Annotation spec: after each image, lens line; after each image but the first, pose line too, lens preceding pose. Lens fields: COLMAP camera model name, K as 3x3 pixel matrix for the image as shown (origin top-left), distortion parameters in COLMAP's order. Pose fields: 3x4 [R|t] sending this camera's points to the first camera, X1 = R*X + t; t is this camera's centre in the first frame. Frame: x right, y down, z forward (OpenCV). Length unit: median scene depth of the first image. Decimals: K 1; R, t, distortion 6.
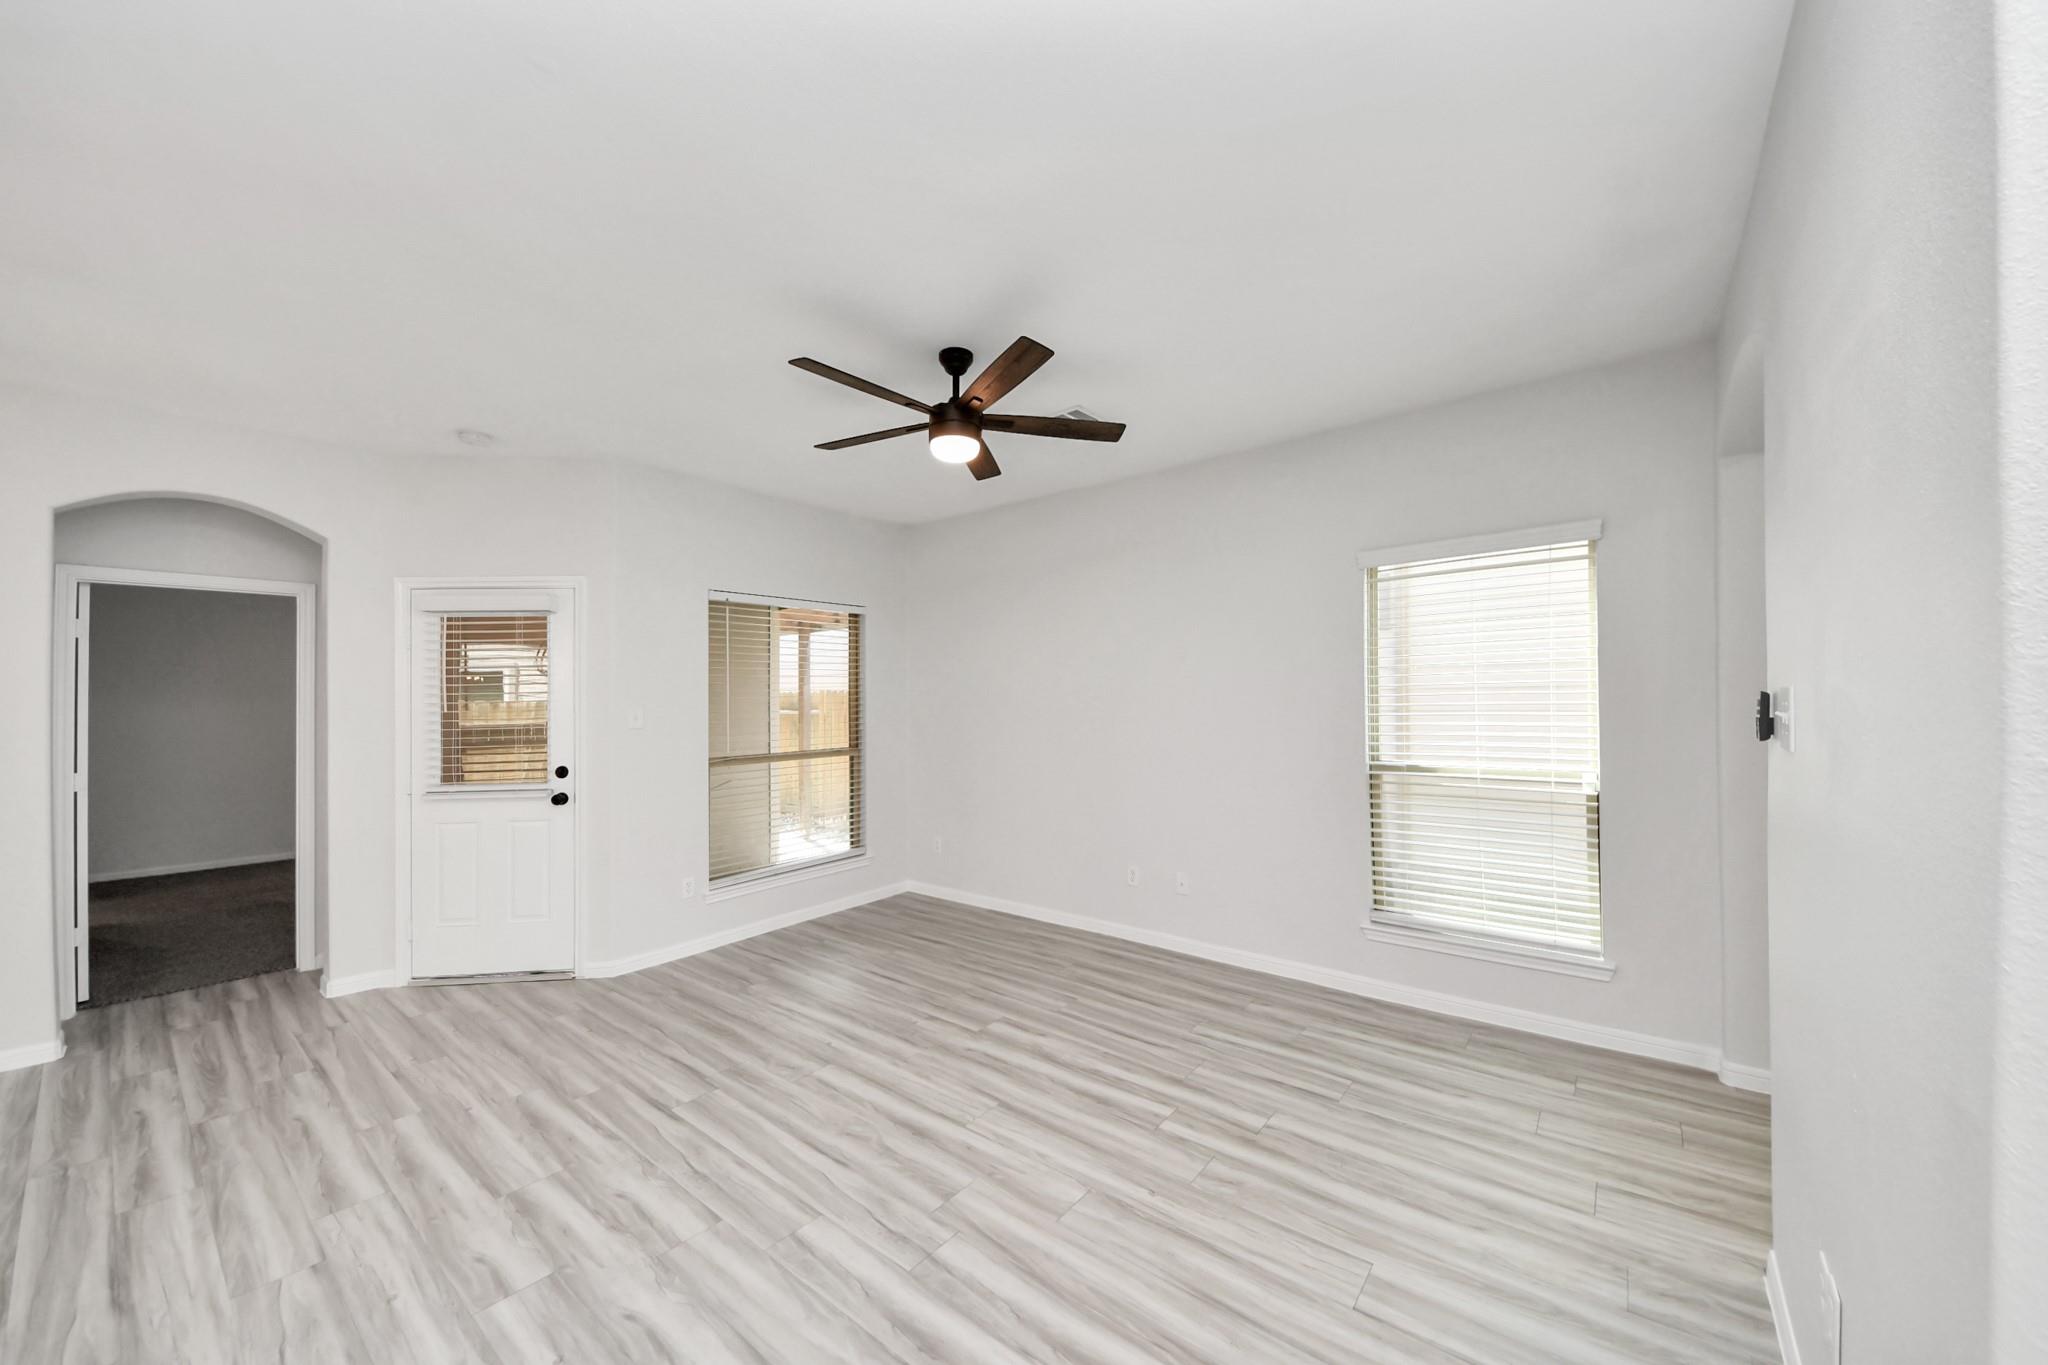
lens RADIAL K [[727.6, 0, 1016.3], [0, 727.6, 688.7], [0, 0, 1]] dist [0.025796, -0.017496]
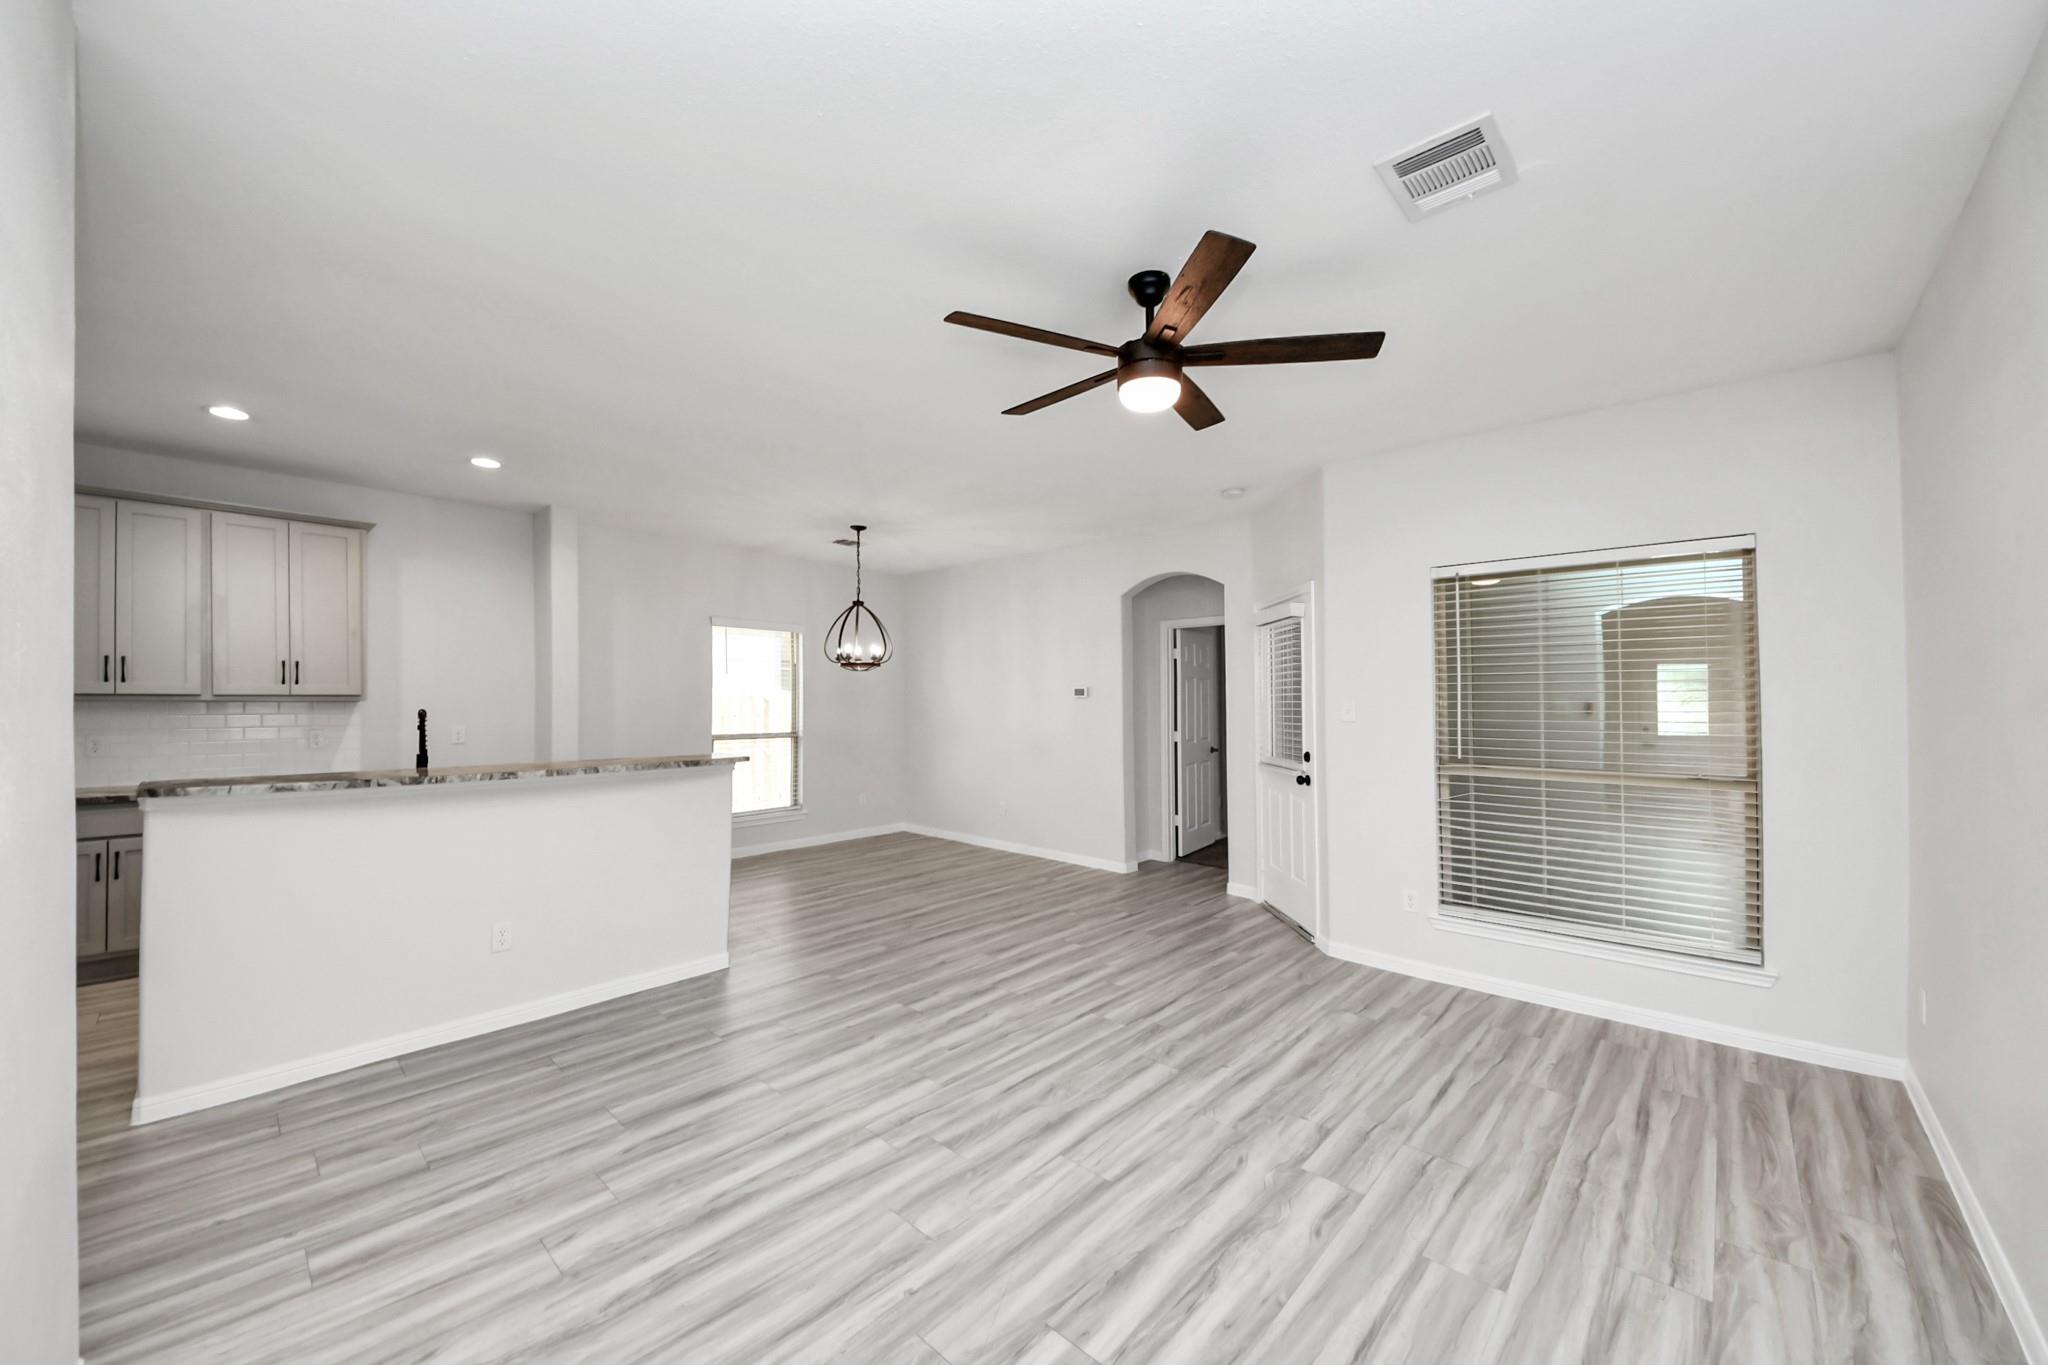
lens RADIAL K [[727.6, 0, 1016.3], [0, 727.6, 688.7], [0, 0, 1]] dist [0.025796, -0.017496]
pose [[-0.040318, -0.000976, -0.999186, 0.657122], [0.011179, 0.999936, -0.001428, 0.007618], [0.999124, -0.011228, -0.040305, 0.757791]]
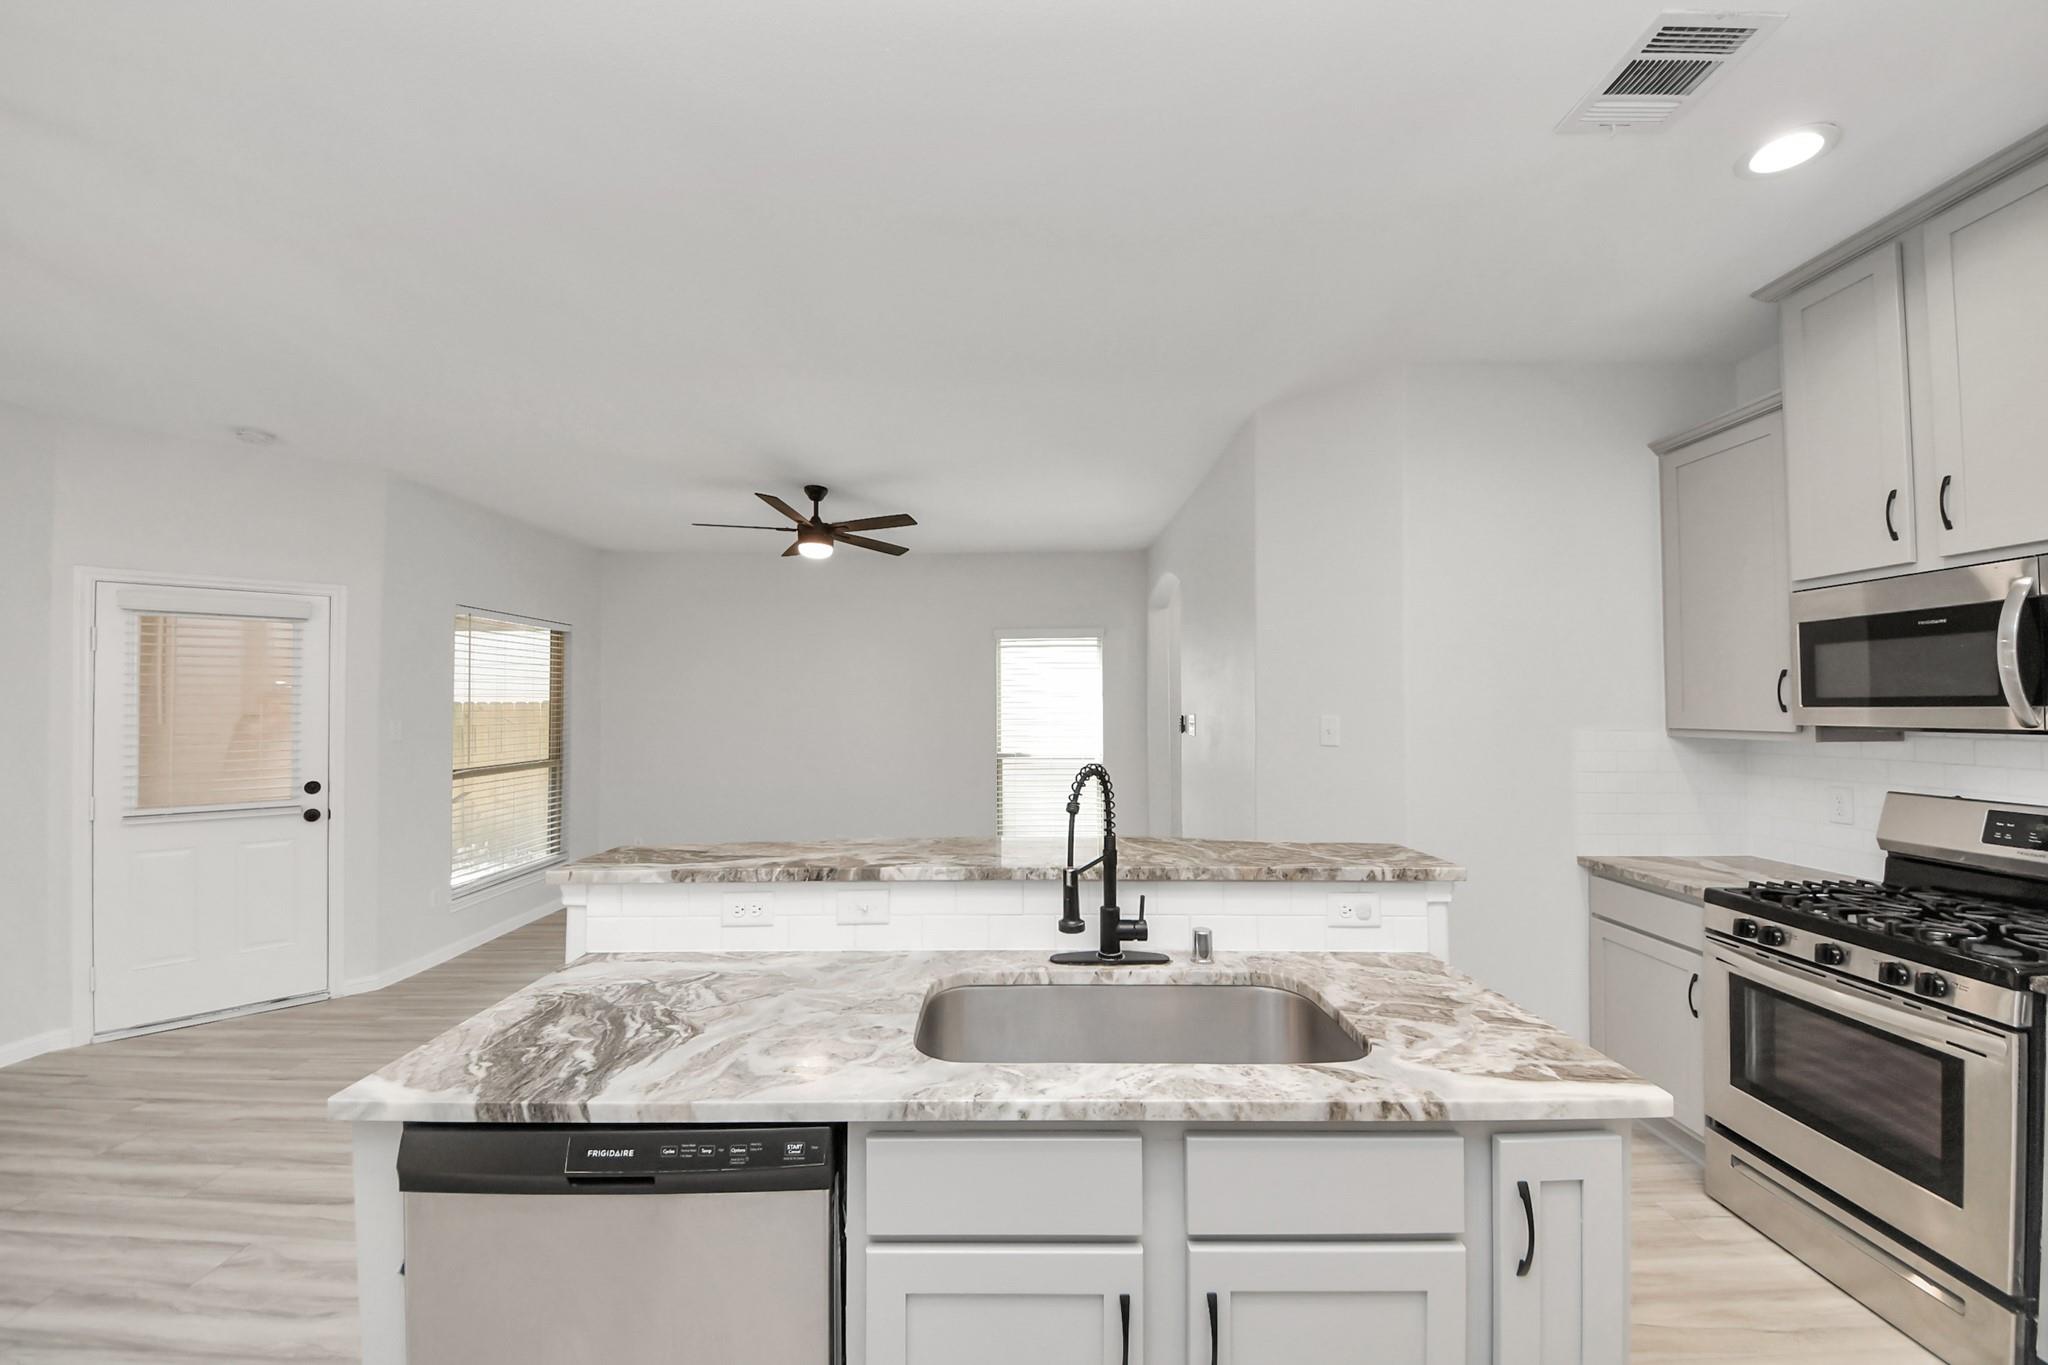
lens RADIAL K [[727.6, 0, 1016.3], [0, 727.6, 688.7], [0, 0, 1]] dist [0.025796, -0.017496]
pose [[0.780305, 0.028762, 0.624737, -0.638510], [-0.017477, 0.999555, -0.024188, -0.010067], [-0.625154, 0.007955, 0.780461, -0.410339]]
